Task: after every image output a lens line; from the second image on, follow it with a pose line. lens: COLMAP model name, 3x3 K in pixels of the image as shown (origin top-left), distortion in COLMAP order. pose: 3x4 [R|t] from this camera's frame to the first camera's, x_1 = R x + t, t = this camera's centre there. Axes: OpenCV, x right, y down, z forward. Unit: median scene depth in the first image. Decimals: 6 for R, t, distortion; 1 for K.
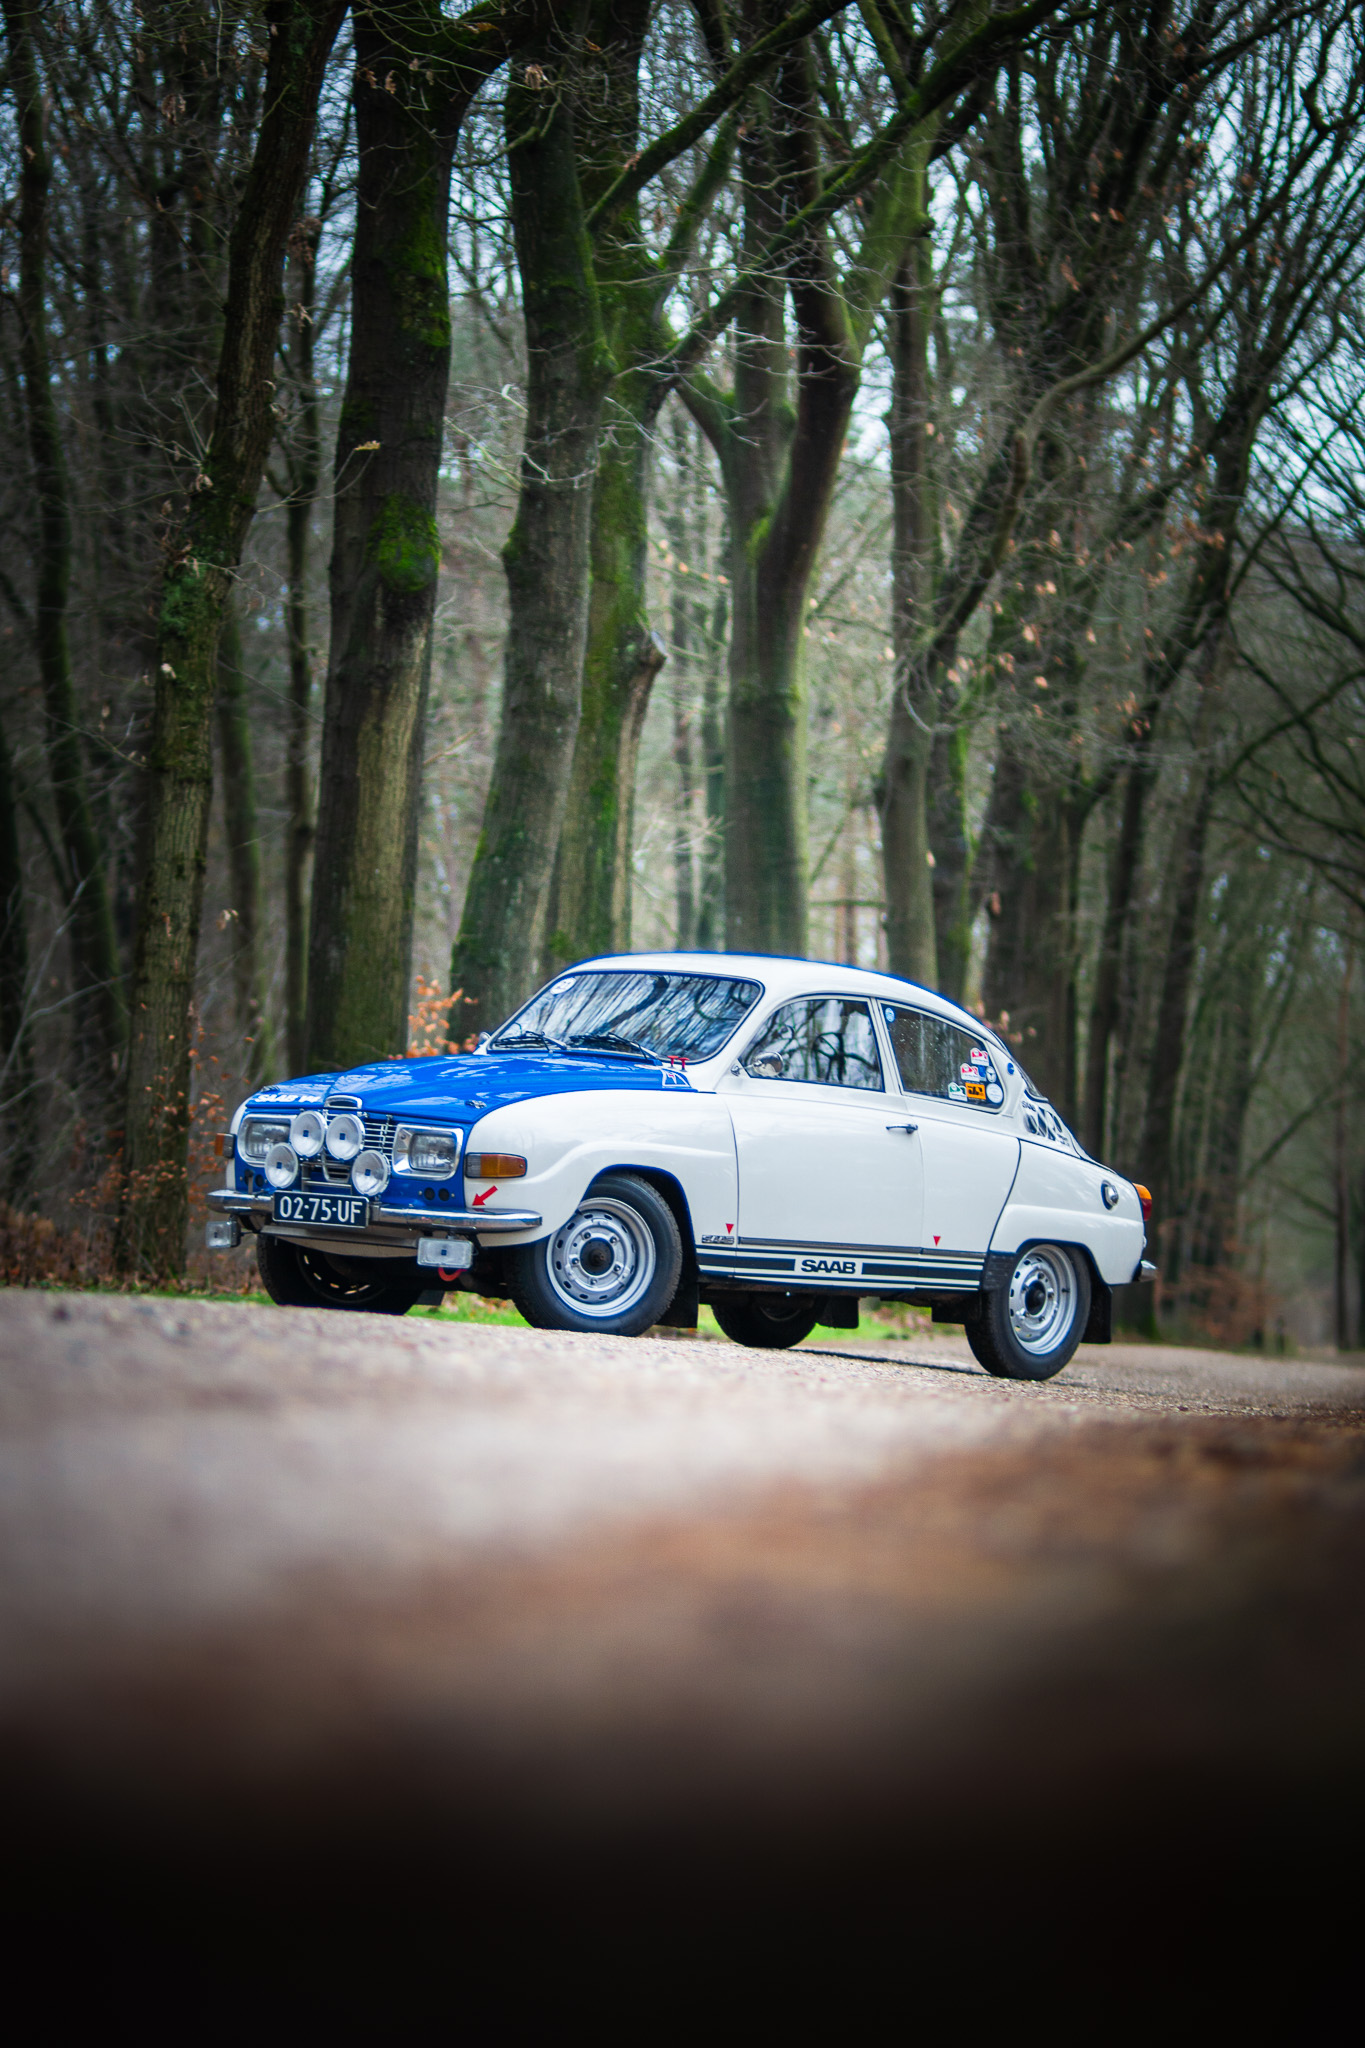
lens RADIAL K [[7983.3, 0, 681.8], [0, 7983.3, 1022.8], [0, 0, 1]] dist [0.111572, 0.151539]
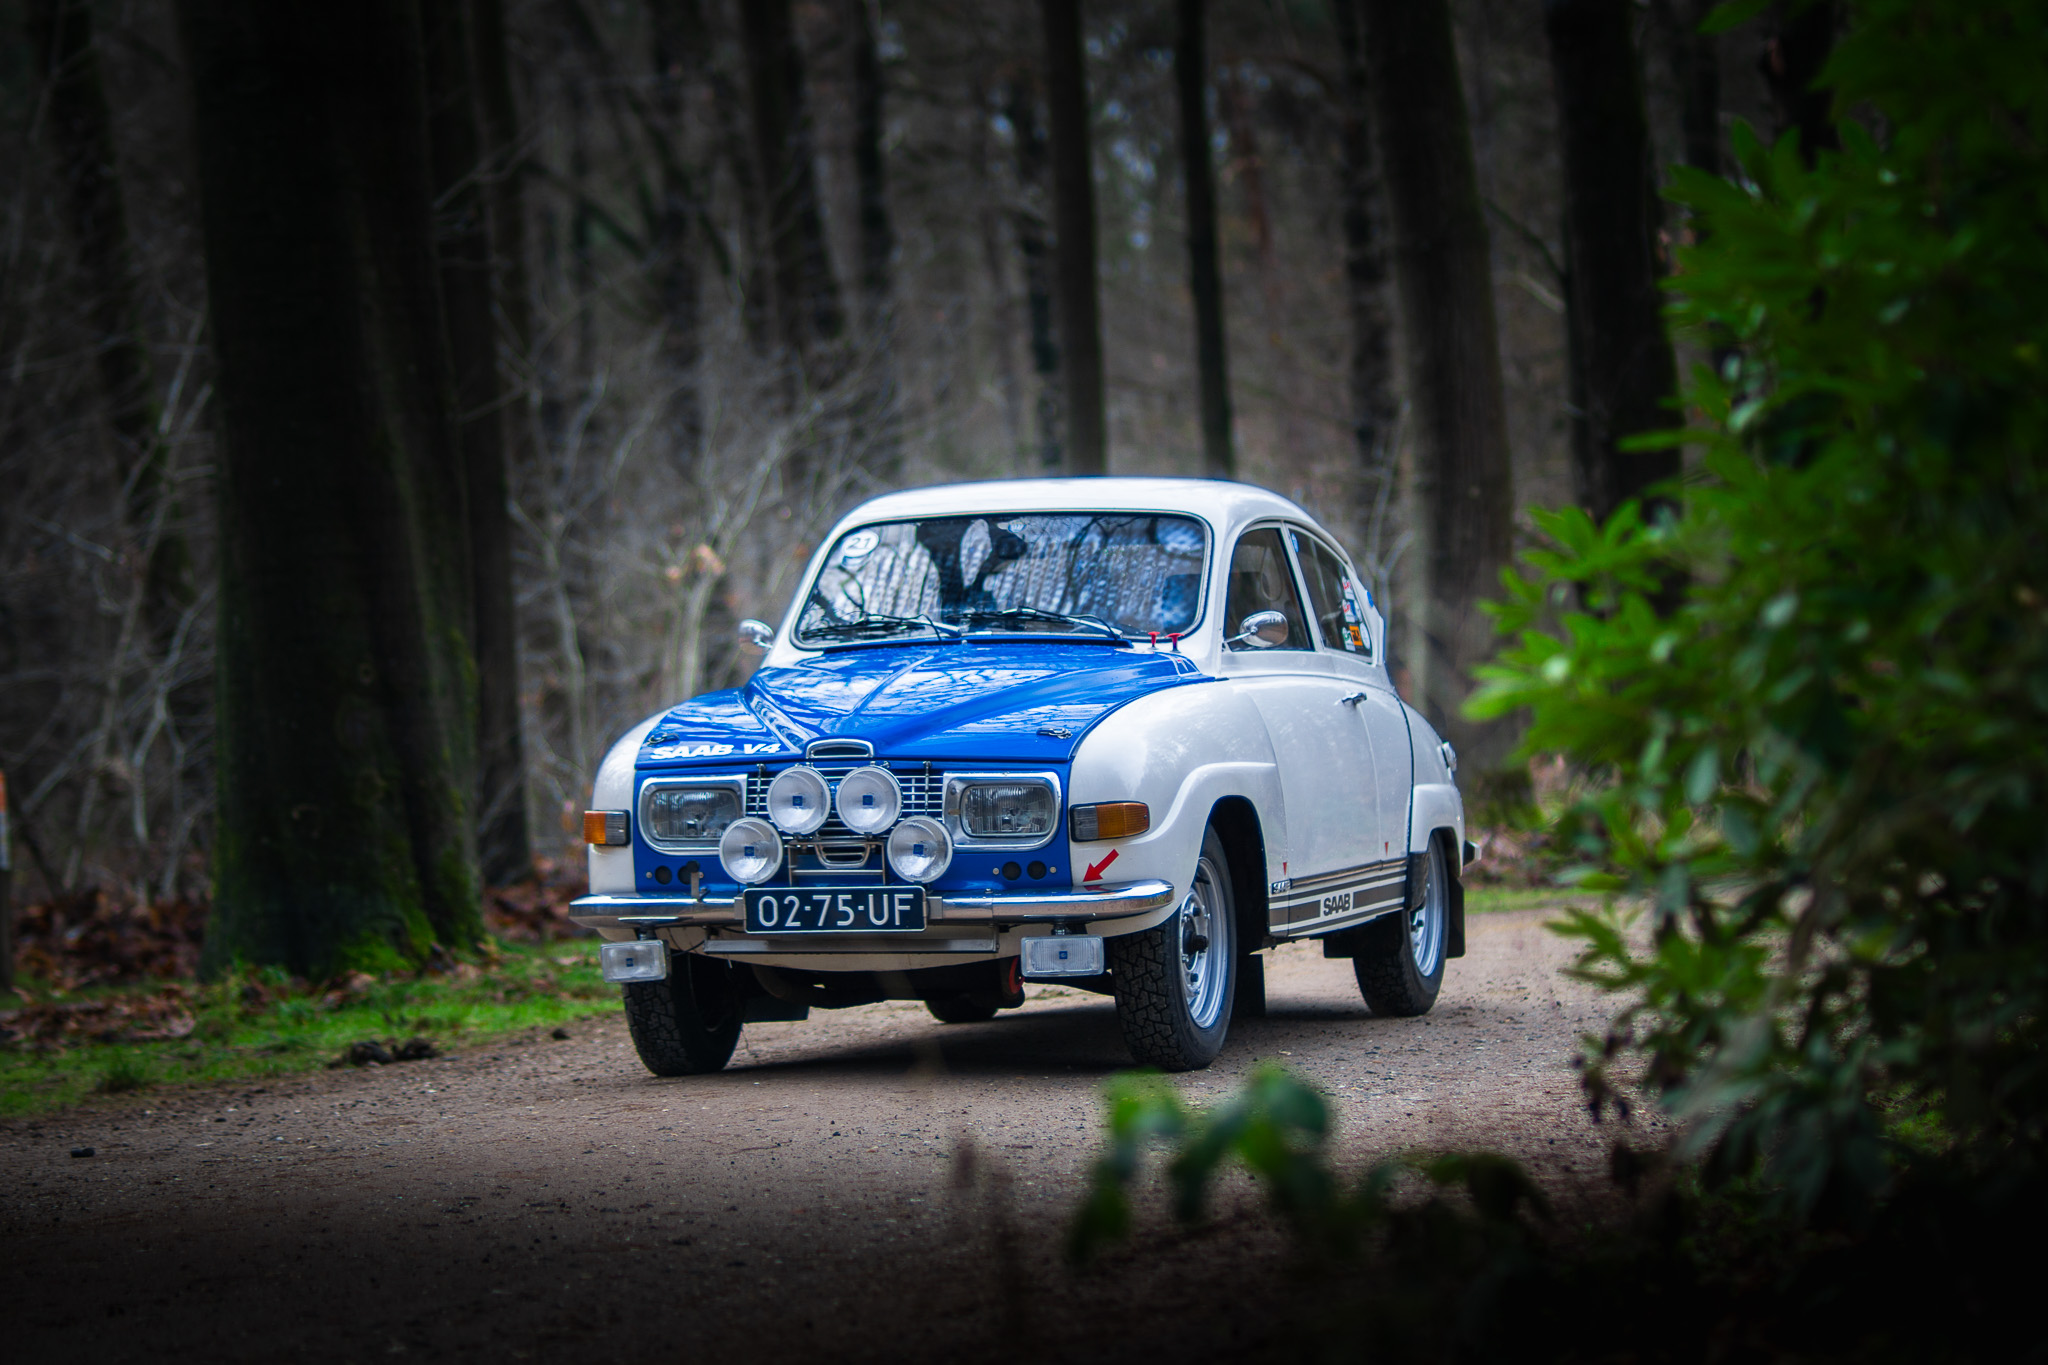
lens RADIAL K [[7589.0, 0, 1023.7], [0, 7589.0, 683.0], [0, 0, 1]] dist [0.071389, -0.328169]
pose [[0.907820, -0.098934, 0.407524, -0.287463], [0.082398, 0.994912, 0.057979, -0.031348], [-0.411186, -0.019055, 0.911352, 0.403633]]
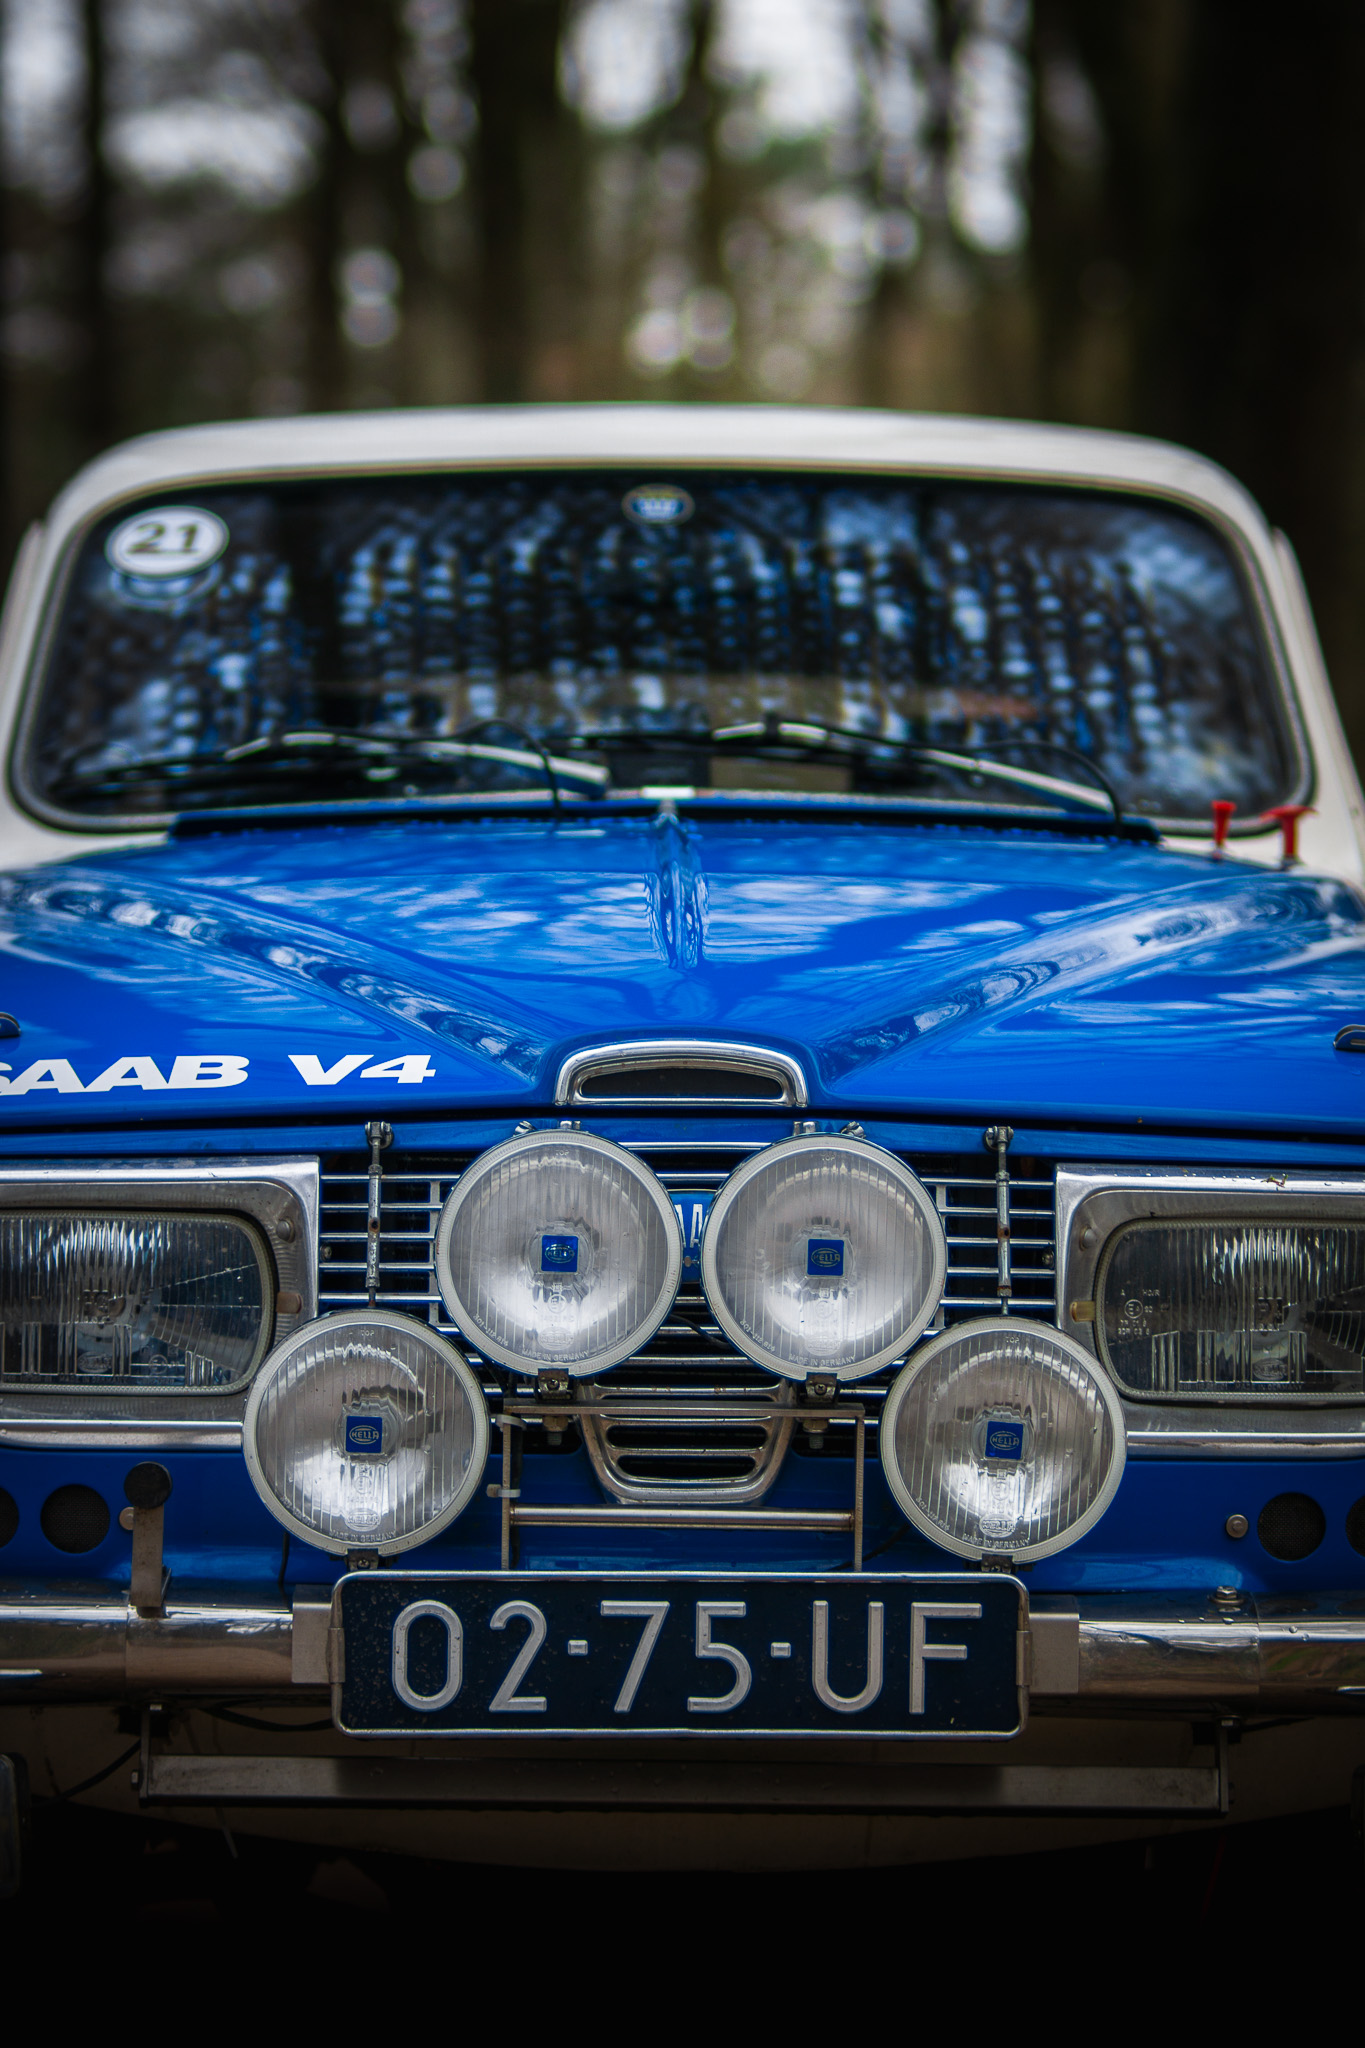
lens RADIAL K [[7910.8, 0, 684.0], [0, 7910.8, 1119.2], [0, 0, 1]] dist [0.182527, -3.513320]
pose [[0.760033, -0.057094, 0.647372, -0.162169], [0.037682, 0.998329, 0.043807, 0.002775], [-0.648792, -0.008901, 0.760914, 0.850064]]
